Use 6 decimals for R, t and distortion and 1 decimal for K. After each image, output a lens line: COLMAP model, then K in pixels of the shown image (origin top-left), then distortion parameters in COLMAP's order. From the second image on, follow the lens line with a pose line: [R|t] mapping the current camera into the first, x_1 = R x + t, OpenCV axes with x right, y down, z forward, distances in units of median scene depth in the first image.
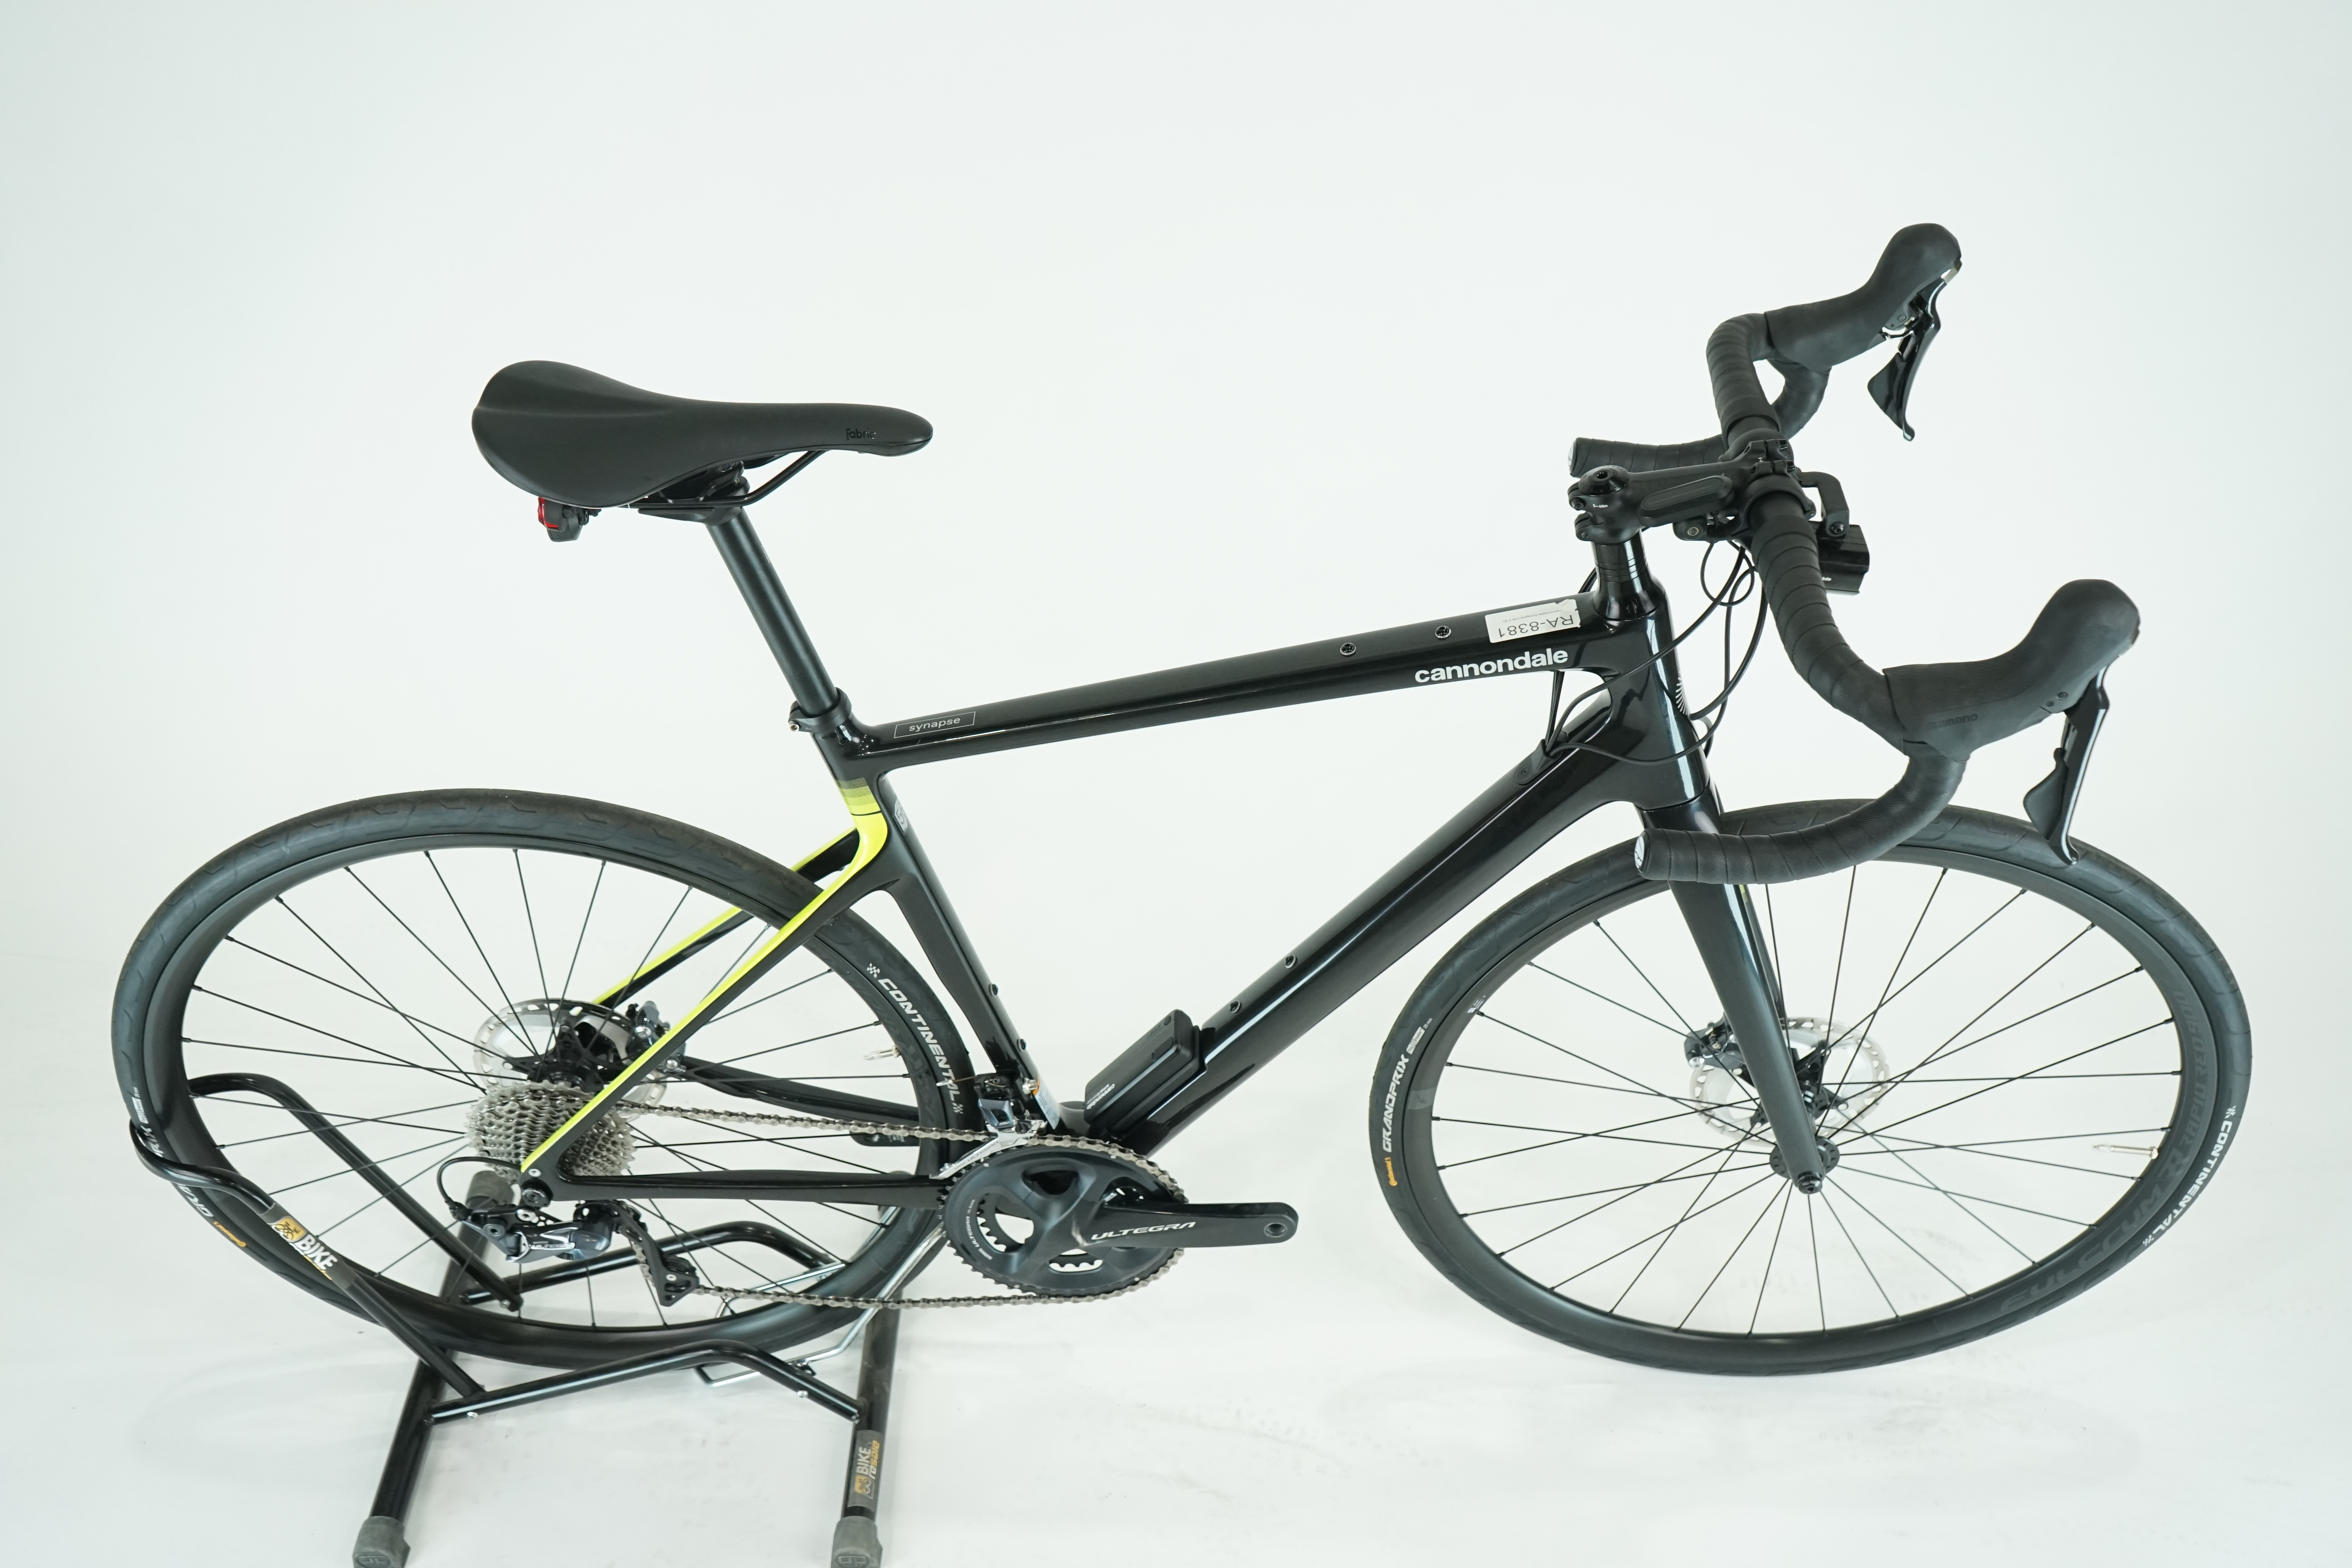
lens RADIAL K [[2236.4, 0, 1172.6], [0, 2236.4, 764.2], [0, 0, 1]] dist [0.010527, 0.000000]
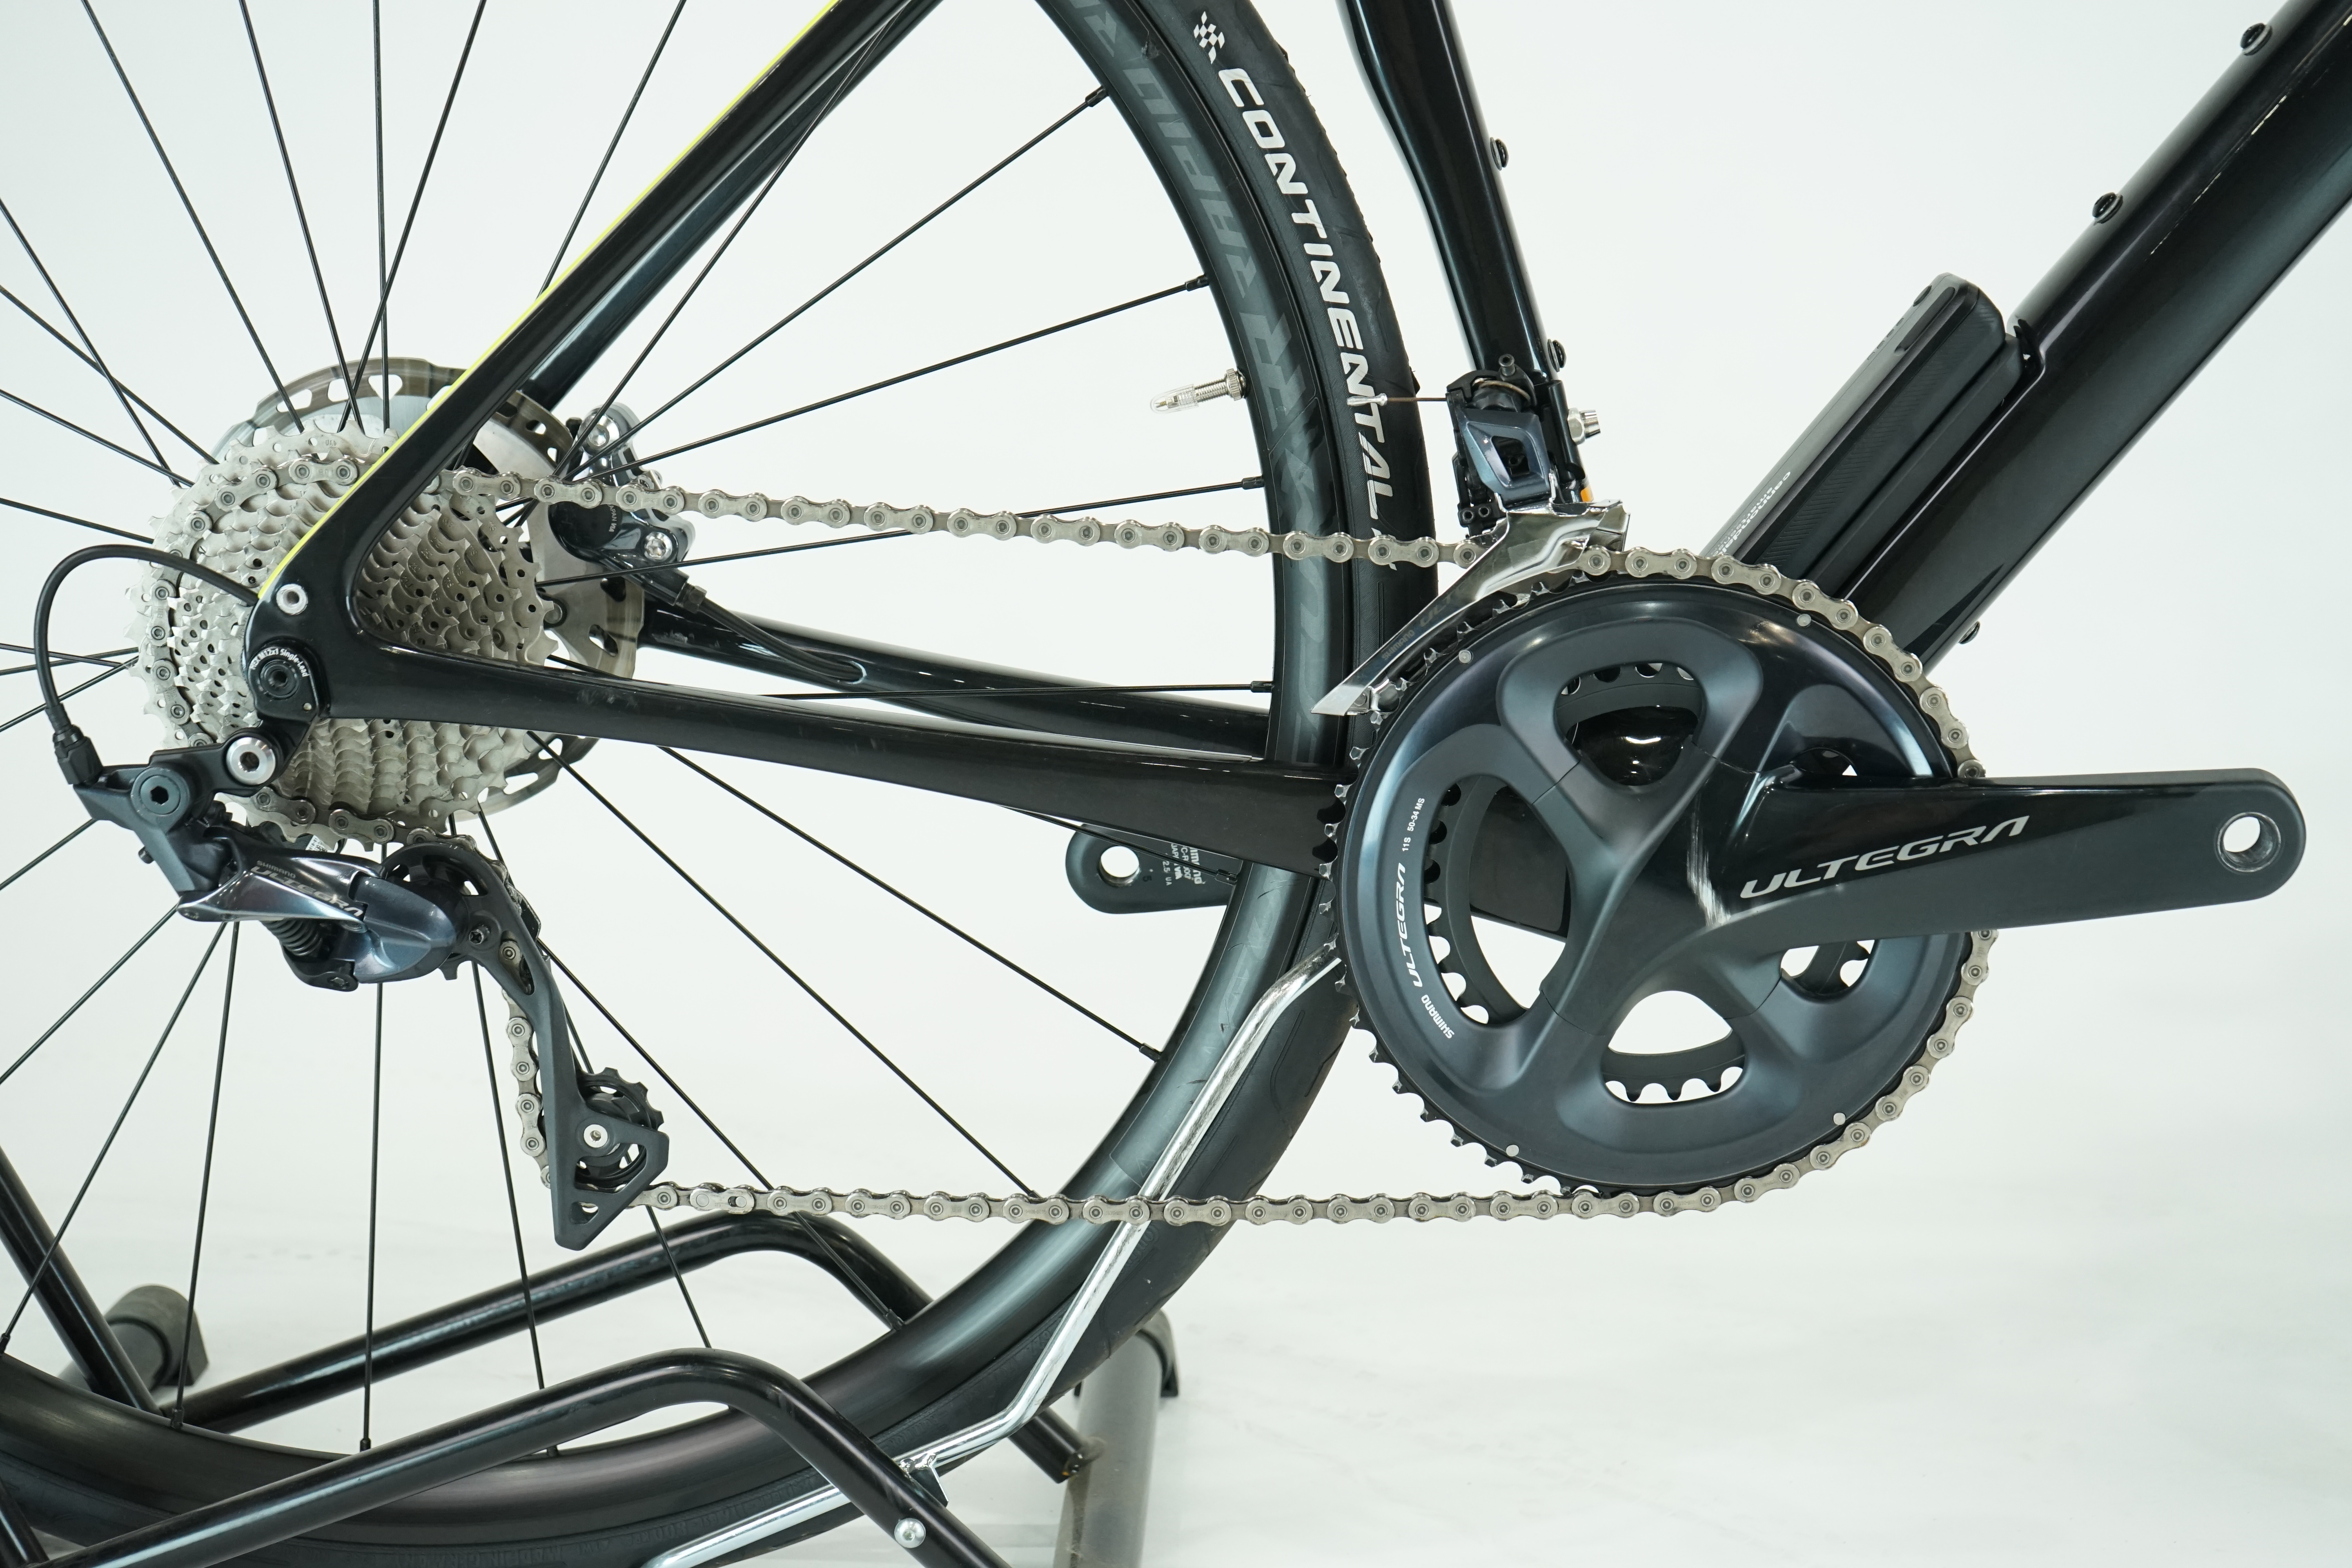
lens RADIAL K [[3093.2, 0, 1176.4], [0, 3093.2, 792.4], [0, 0, 1]] dist [-0.000972, 0.000000]
pose [[0.999422, 0.001691, -0.033945, -0.116603], [-0.017012, 0.889518, -0.456583, 0.448507], [0.029423, 0.456897, 0.889033, 0.552253]]
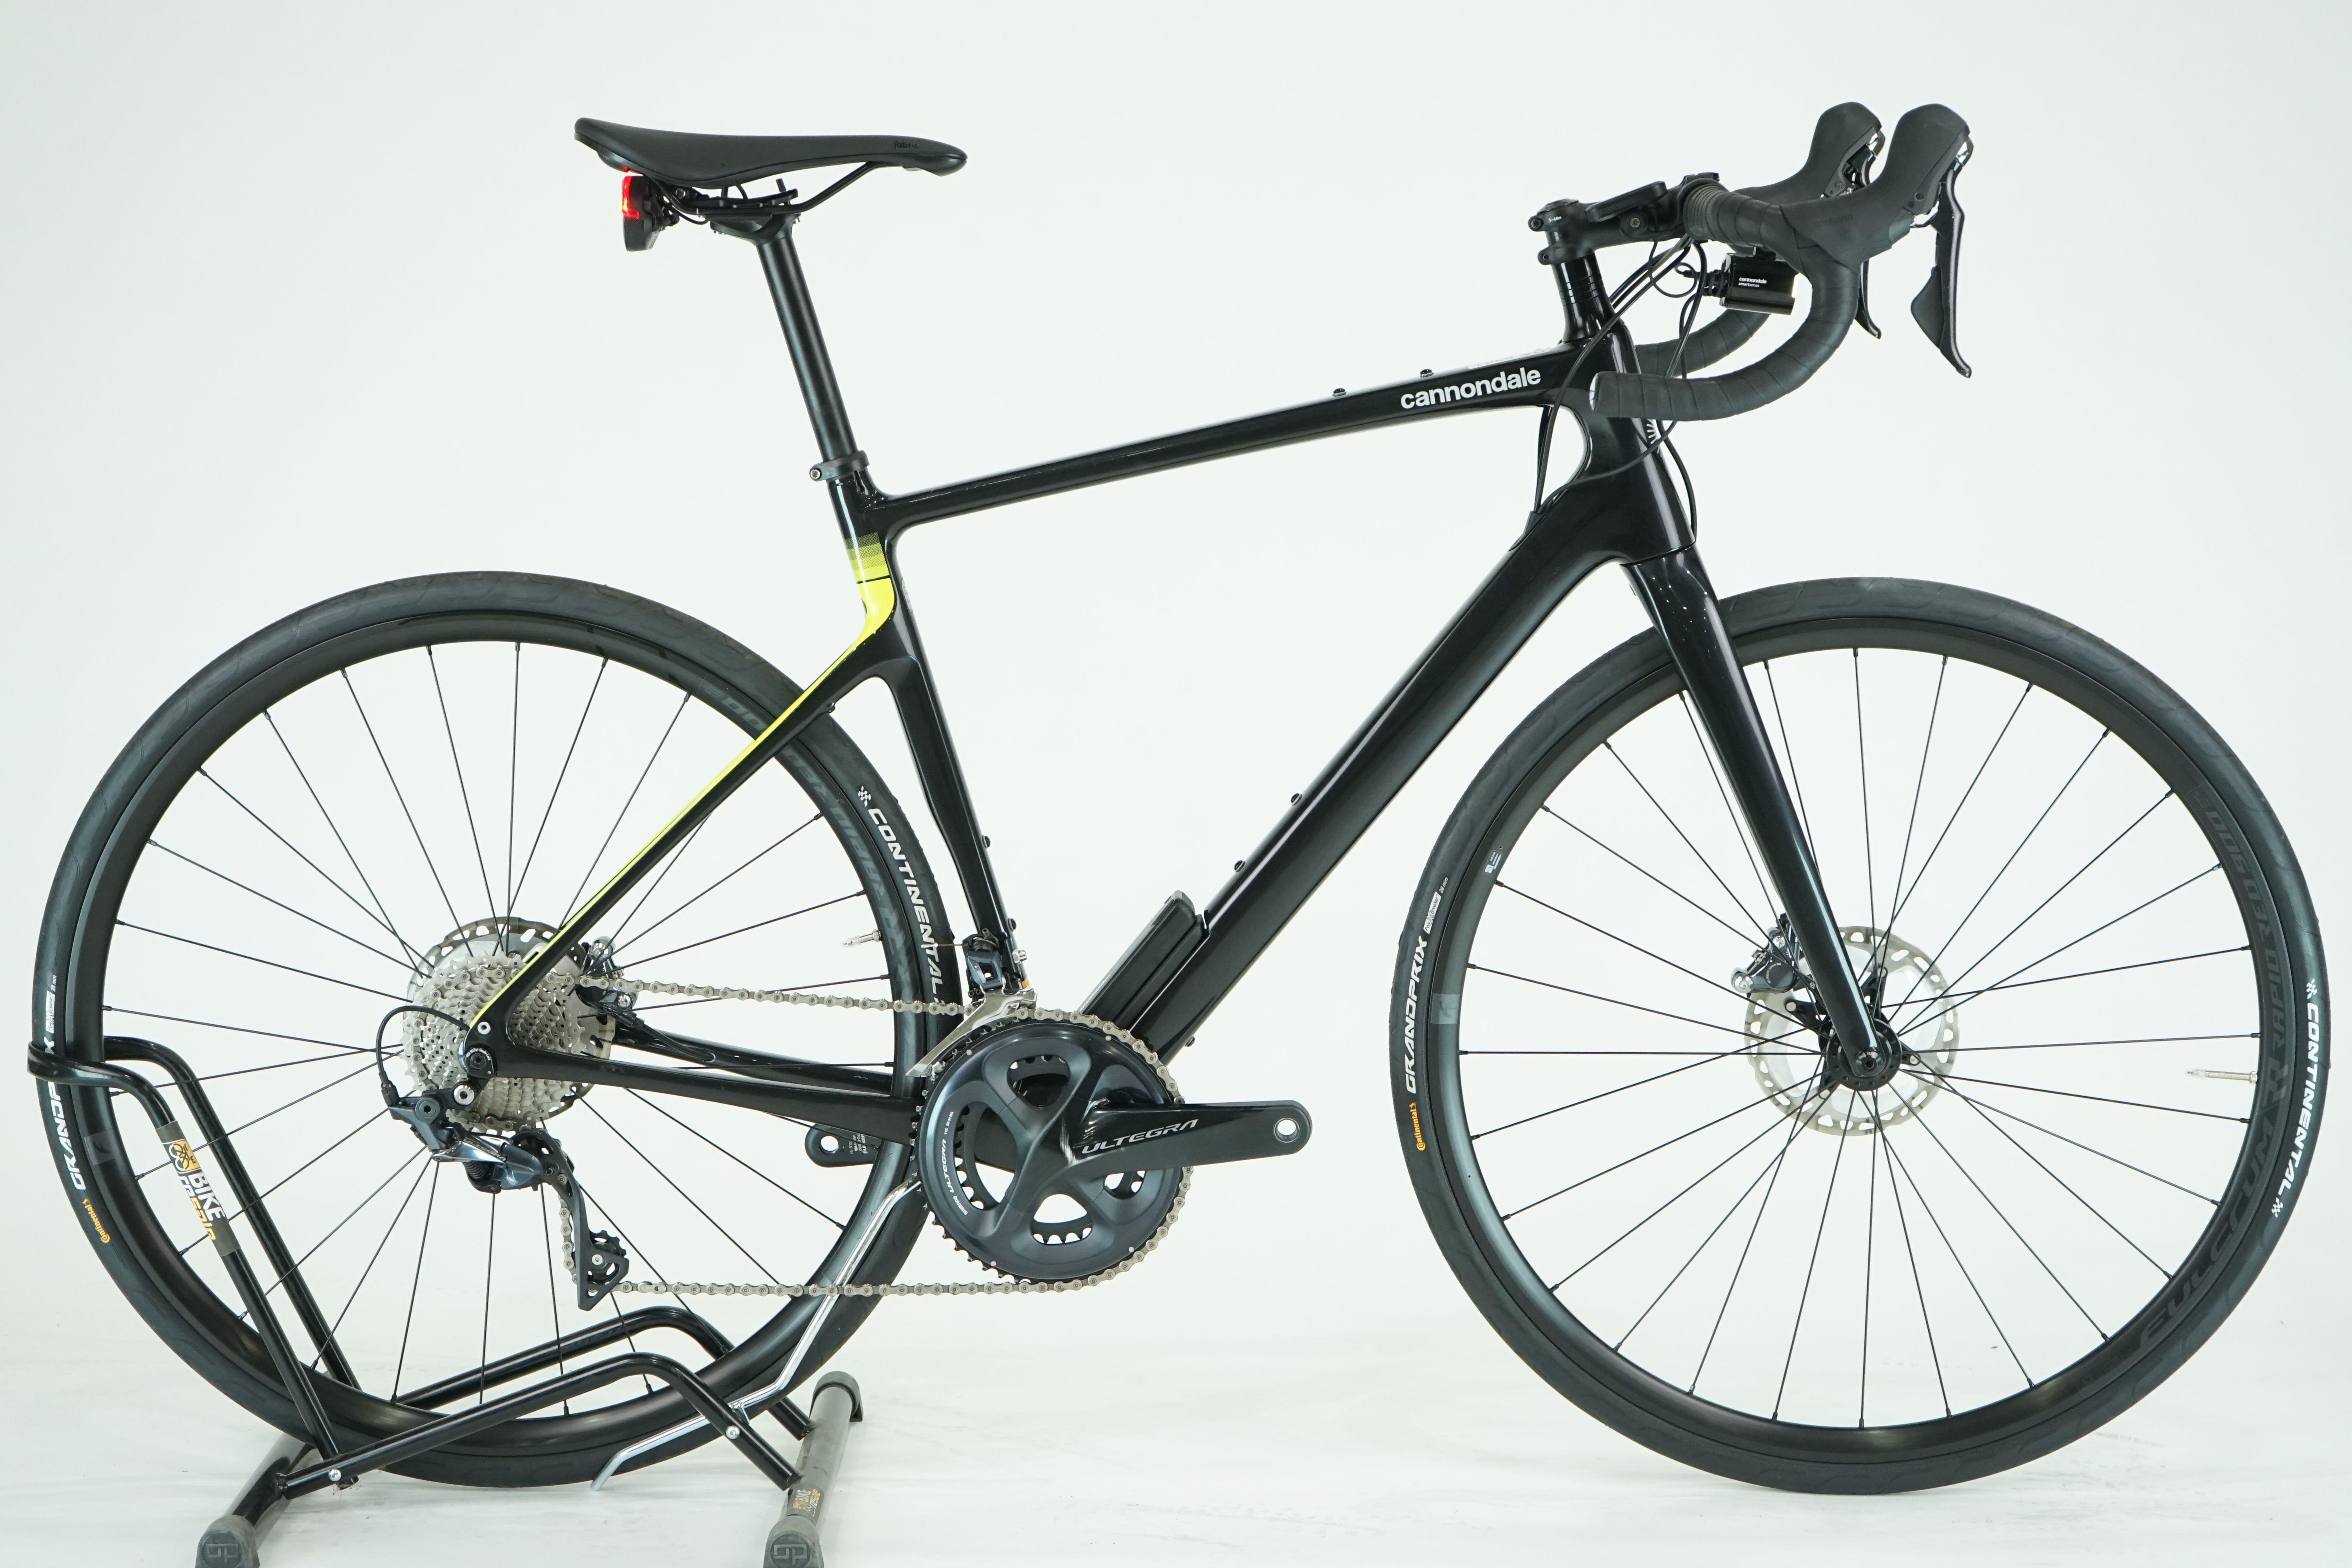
lens RADIAL K [[4236.0, 0, 1165.9], [0, 4236.0, 790.7], [0, 0, 1]] dist [-0.010842, 0.000000]
pose [[0.999995, 0.003205, 0.000663, -0.004555], [-0.002351, 0.844355, -0.535779, 1.034948], [-0.002277, 0.535774, 0.844358, -0.528838]]
